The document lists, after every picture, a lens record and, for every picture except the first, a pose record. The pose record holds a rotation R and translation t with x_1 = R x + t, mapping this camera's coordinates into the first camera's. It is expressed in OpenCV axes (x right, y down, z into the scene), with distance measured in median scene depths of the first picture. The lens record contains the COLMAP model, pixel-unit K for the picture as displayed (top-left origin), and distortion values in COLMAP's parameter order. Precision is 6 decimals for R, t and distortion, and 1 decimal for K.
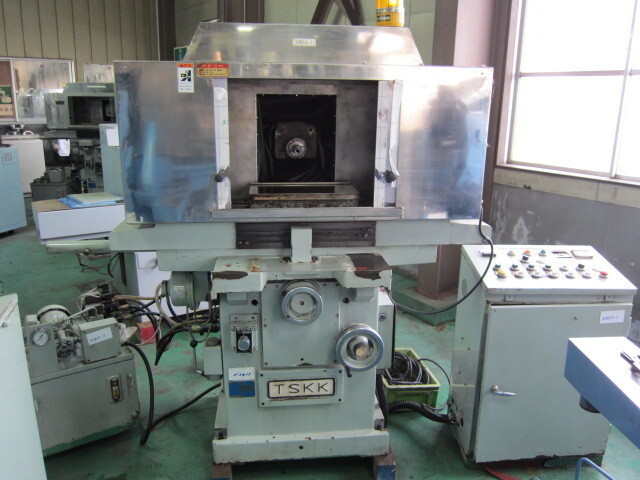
lens RADIAL K [[588.2, 0, 319.7], [0, 588.2, 239.0], [0, 0, 1]] dist [-0.036306, 0.000000]
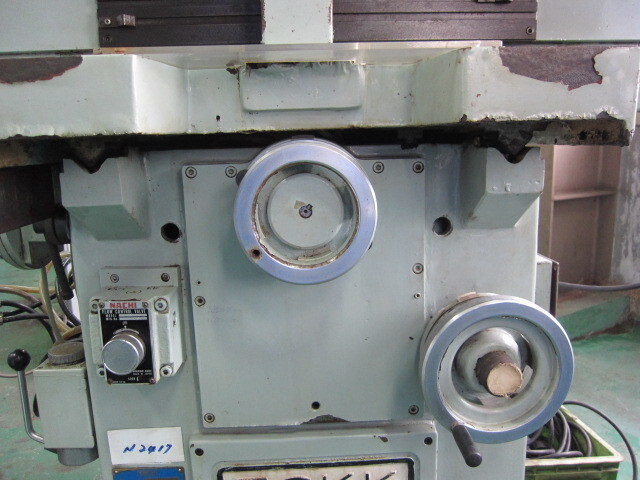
lens RADIAL K [[588.2, 0, 321.1], [0, 588.2, 238.6], [0, 0, 1]] dist [-0.036306, 0.000000]
pose [[0.997824, -0.020397, -0.062701, -0.003802], [0.015701, 0.997097, -0.074507, 0.136086], [0.064039, 0.073360, 0.995247, 0.663195]]
